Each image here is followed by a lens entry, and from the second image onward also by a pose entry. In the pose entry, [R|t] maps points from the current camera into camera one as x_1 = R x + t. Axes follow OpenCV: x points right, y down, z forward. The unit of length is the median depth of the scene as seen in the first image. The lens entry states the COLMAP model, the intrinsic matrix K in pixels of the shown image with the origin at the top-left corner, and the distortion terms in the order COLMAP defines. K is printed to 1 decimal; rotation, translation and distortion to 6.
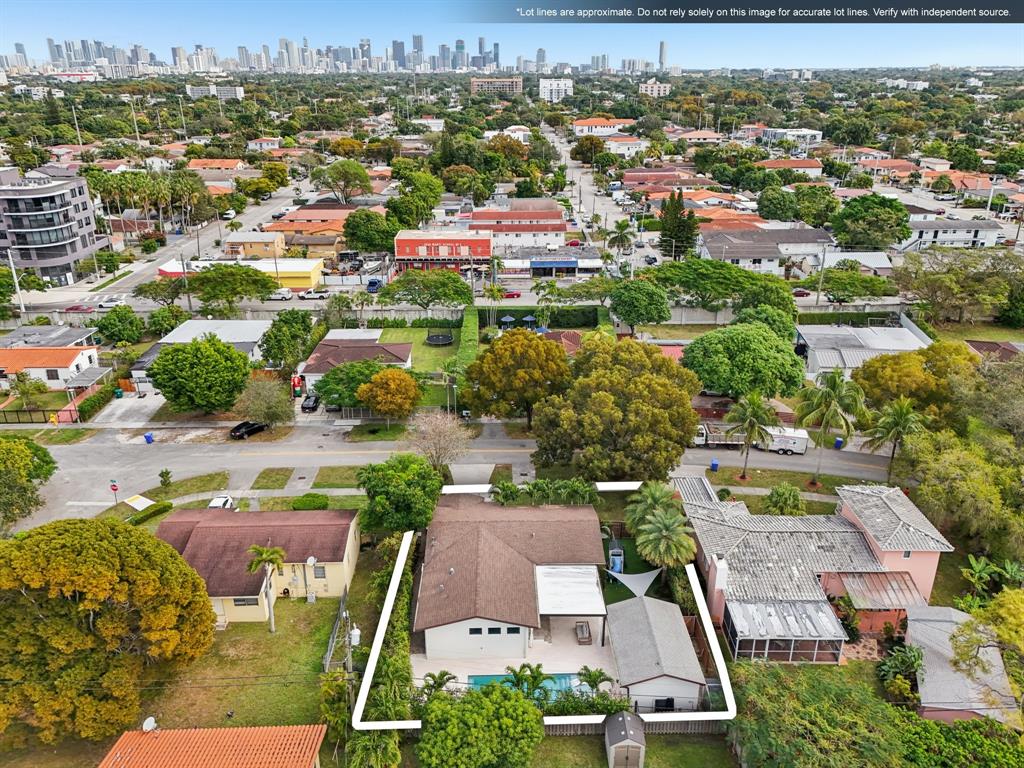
lens RADIAL K [[711.6, 0, 512.0], [0, 711.6, 384.0], [0, 0, 1]] dist [0.063493, -0.000965]
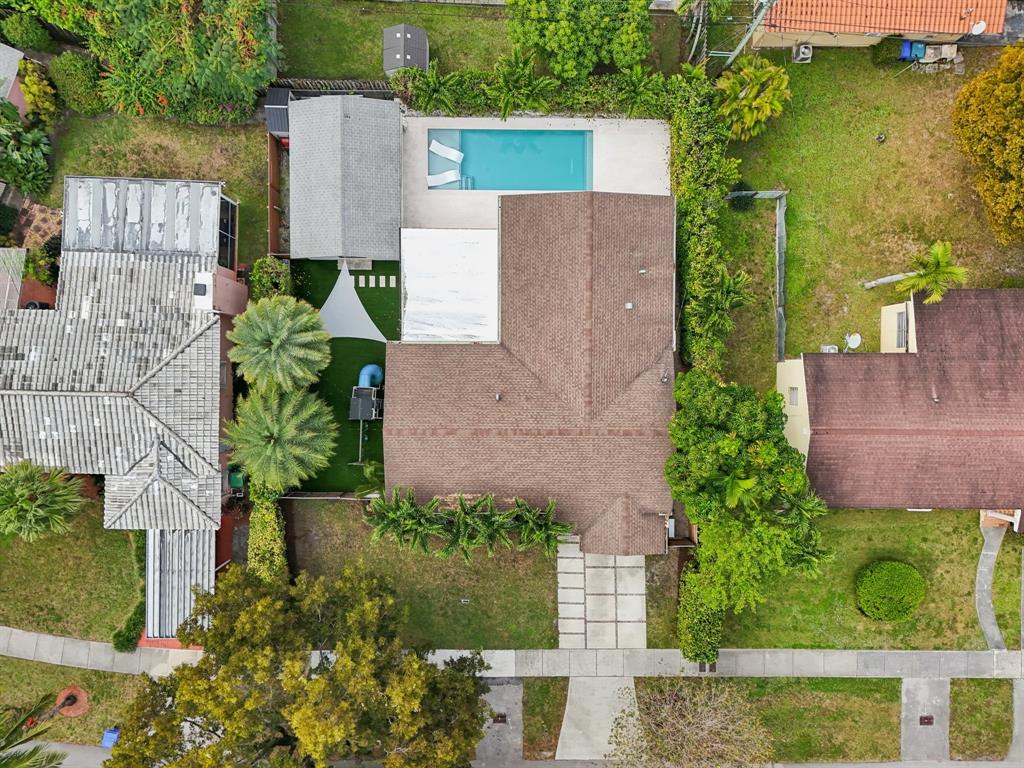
lens RADIAL K [[711.6, 0, 512.0], [0, 711.6, 384.0], [0, 0, 1]] dist [0.063493, -0.000965]
pose [[-0.998883, -0.046970, -0.005126, 0.020567], [0.014136, -0.400597, 0.916145, -0.346797], [-0.045084, 0.915050, 0.400814, 0.790602]]
